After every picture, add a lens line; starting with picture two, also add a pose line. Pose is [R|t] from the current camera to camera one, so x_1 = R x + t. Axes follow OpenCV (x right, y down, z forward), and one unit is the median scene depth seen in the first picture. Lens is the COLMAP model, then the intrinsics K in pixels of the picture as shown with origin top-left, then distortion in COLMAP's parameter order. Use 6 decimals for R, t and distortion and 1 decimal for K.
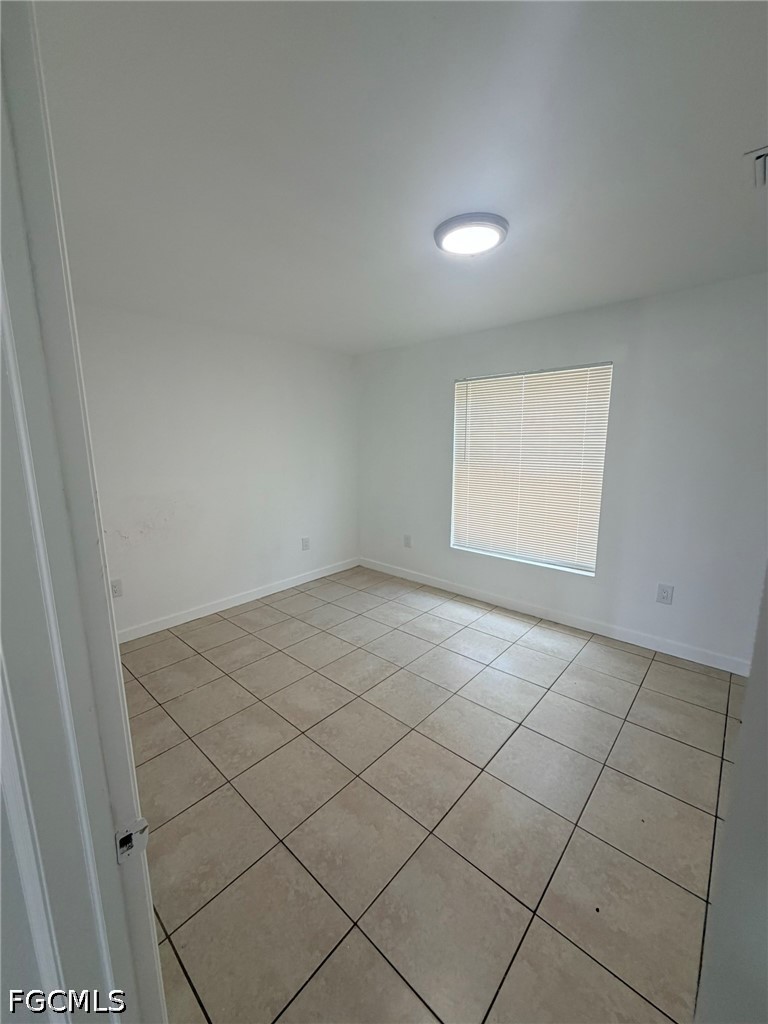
lens RADIAL K [[409.1, 0, 384.3], [0, 409.1, 511.3], [0, 0, 1]] dist [0.006594, 0.000696]
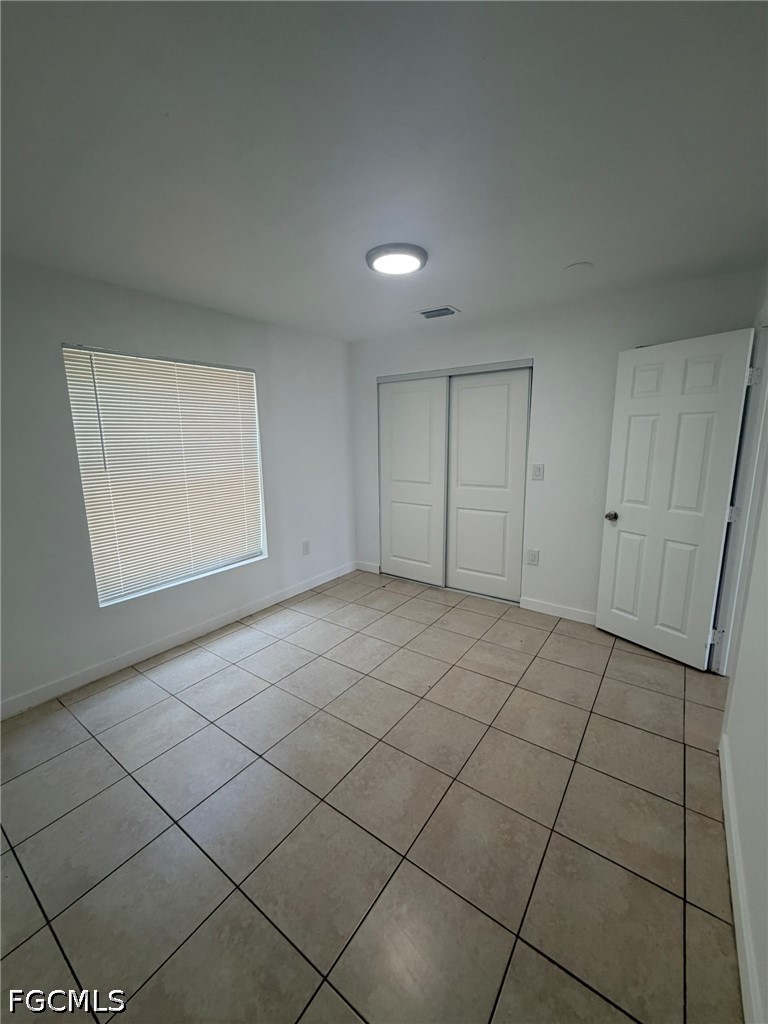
lens RADIAL K [[409.1, 0, 384.0], [0, 409.1, 510.2], [0, 0, 1]] dist [0.006594, 0.000696]
pose [[-0.110929, -0.169633, 0.979244, -0.622051], [0.190750, 0.963372, 0.188491, -0.120495], [-0.975351, 0.207700, -0.074509, 0.741944]]
